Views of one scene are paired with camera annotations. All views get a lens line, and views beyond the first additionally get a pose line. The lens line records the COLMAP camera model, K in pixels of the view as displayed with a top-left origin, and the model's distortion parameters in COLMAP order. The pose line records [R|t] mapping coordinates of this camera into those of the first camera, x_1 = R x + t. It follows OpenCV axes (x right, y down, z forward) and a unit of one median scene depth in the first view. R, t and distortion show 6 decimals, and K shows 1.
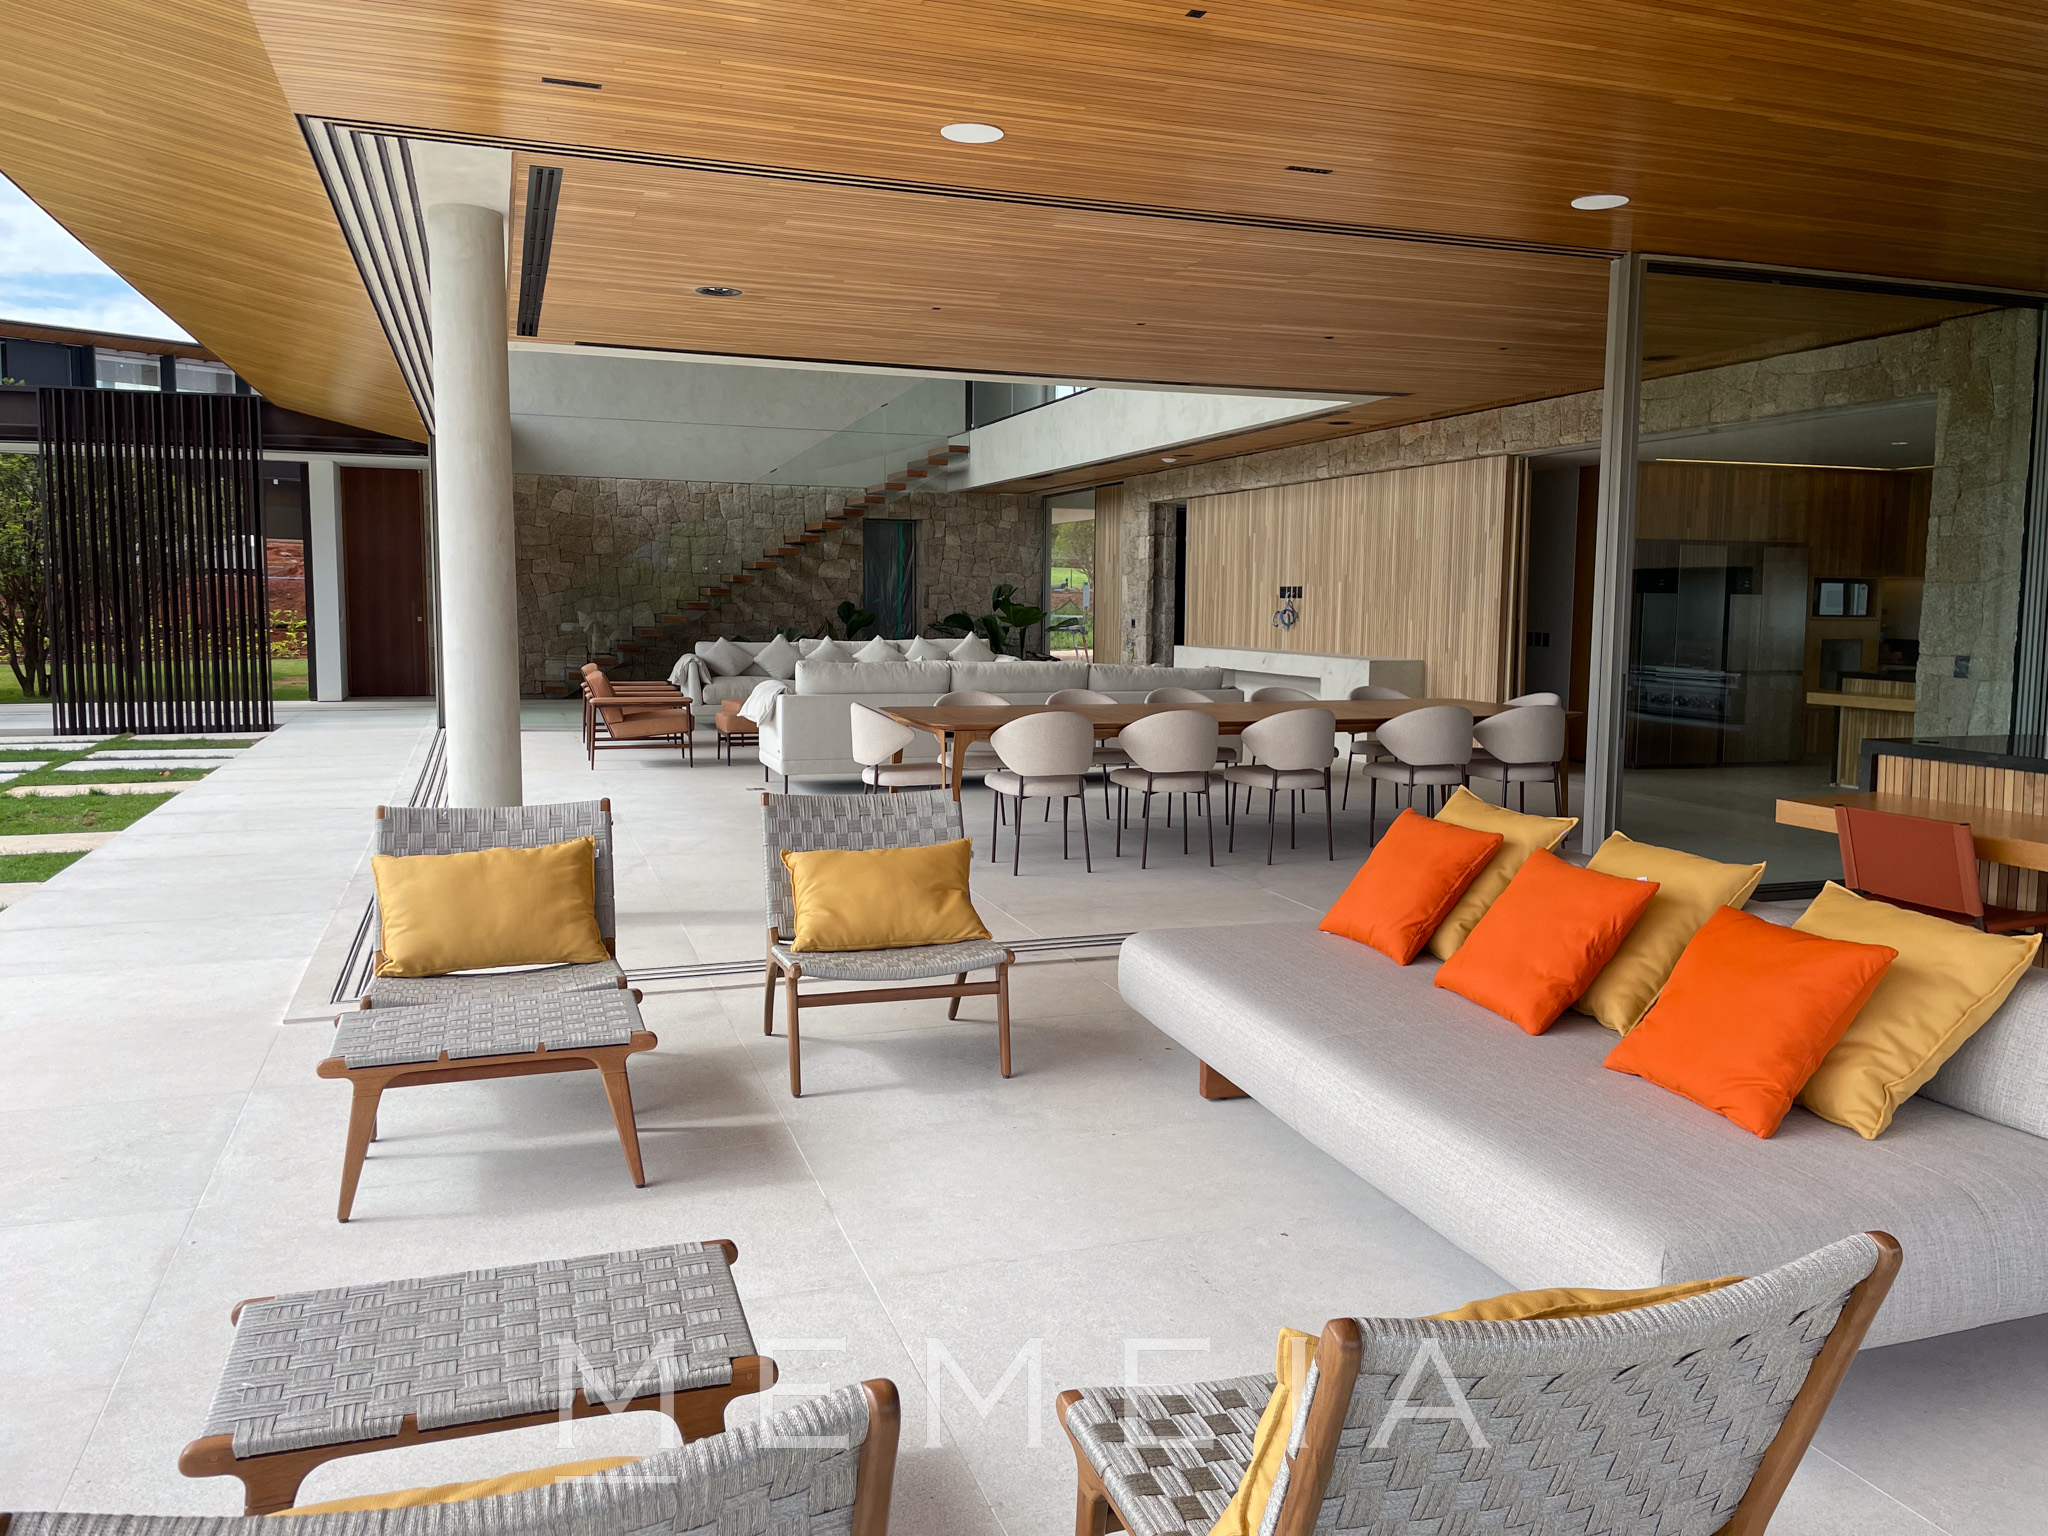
lens RADIAL K [[1547.6, 0, 1057.0], [0, 1547.6, 752.5], [0, 0, 1]] dist [0.077272, -0.079353]
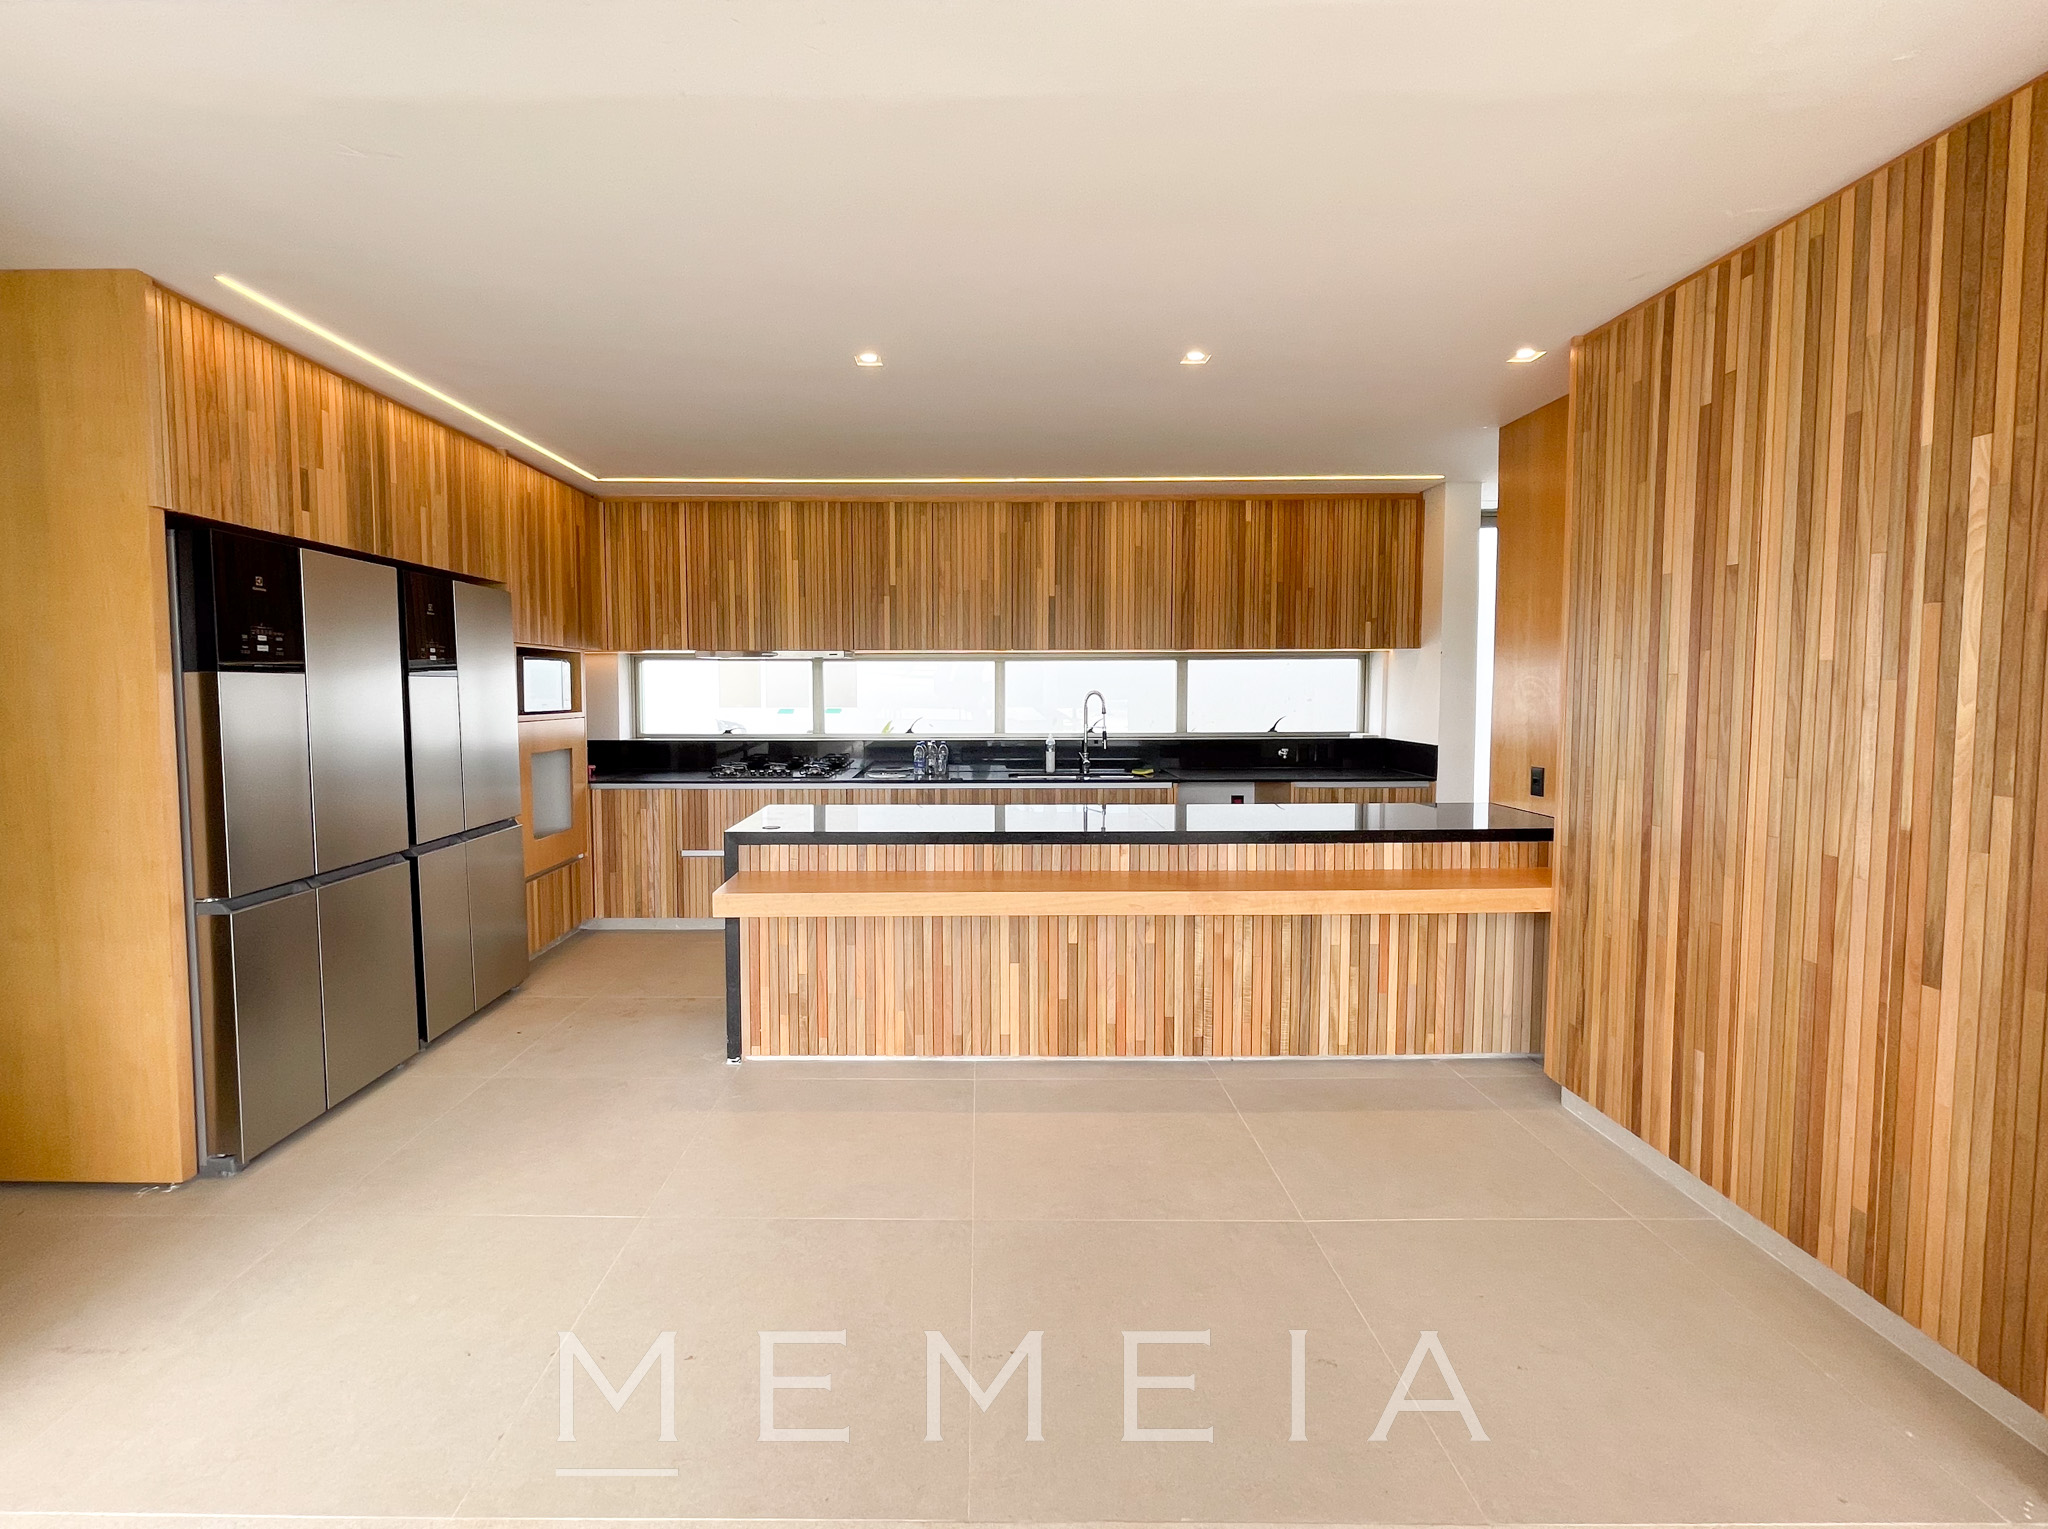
lens RADIAL K [[899.1, 0, 977.6], [0, 899.1, 736.1], [0, 0, 1]] dist [-0.003755, -0.000076]
pose [[0.338930, -0.061722, 0.938785, 0.398268], [0.095791, 0.994924, 0.030830, -0.125812], [-0.935922, 0.079478, 0.343122, 1.260036]]
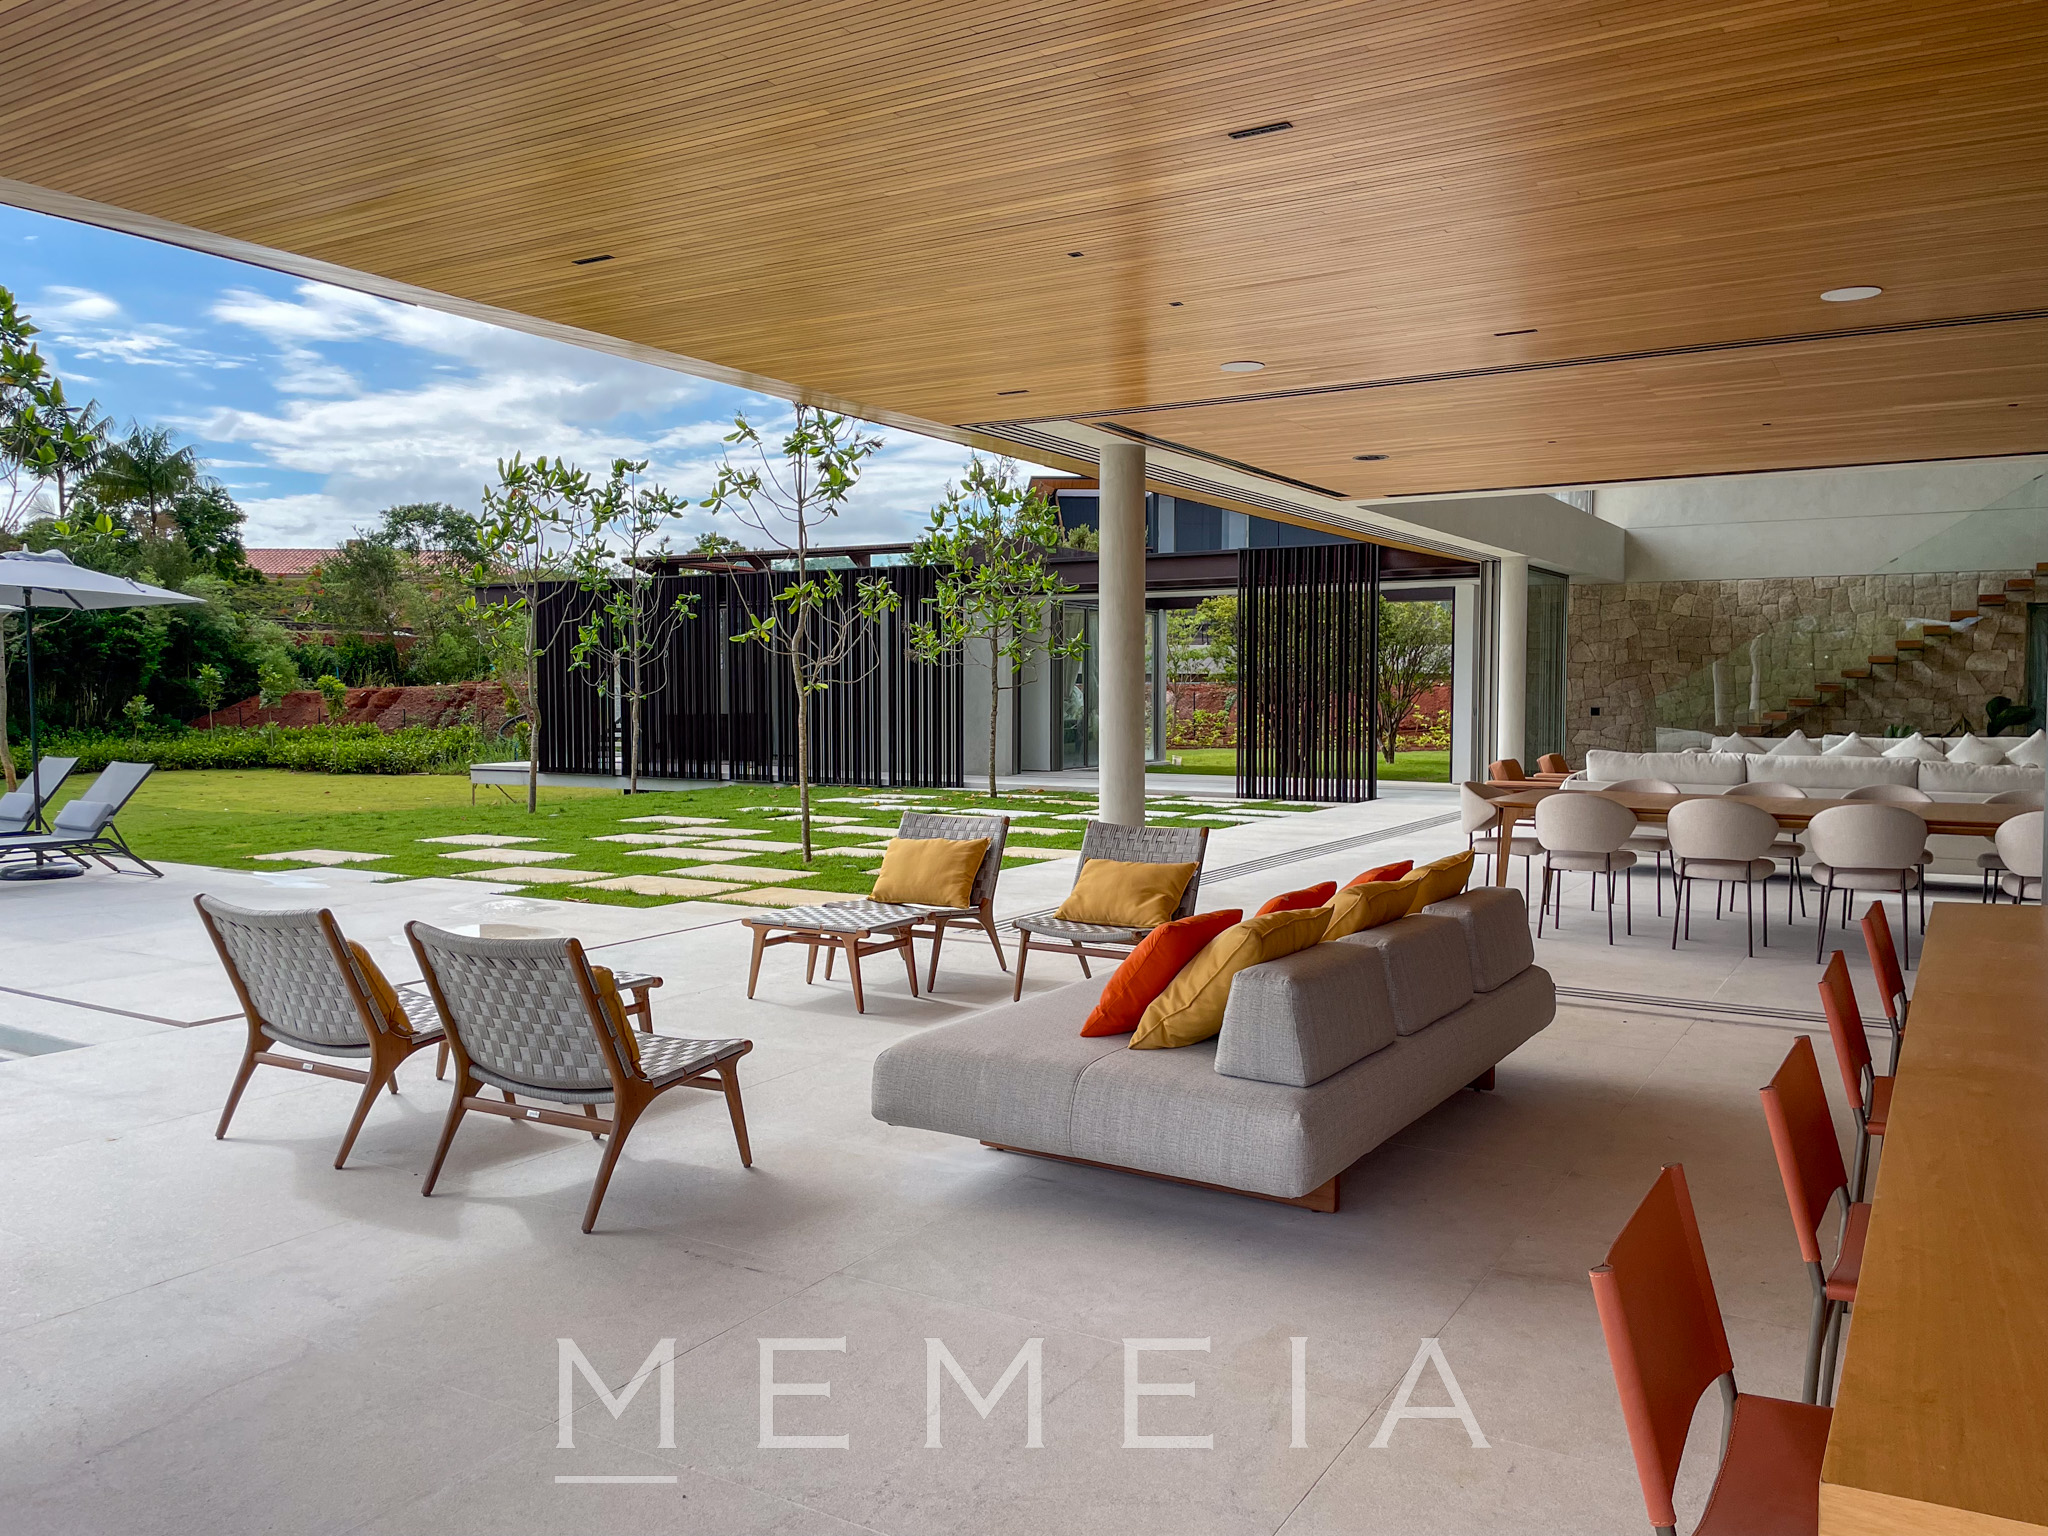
lens RADIAL K [[1547.6, 0, 1032.1], [0, 1547.6, 777.3], [0, 0, 1]] dist [0.077272, -0.079353]
pose [[0.627930, 0.034688, -0.777496, 0.613130], [-0.072220, 0.997293, -0.013833, 0.005597], [0.774911, 0.064837, 0.628736, -0.004684]]
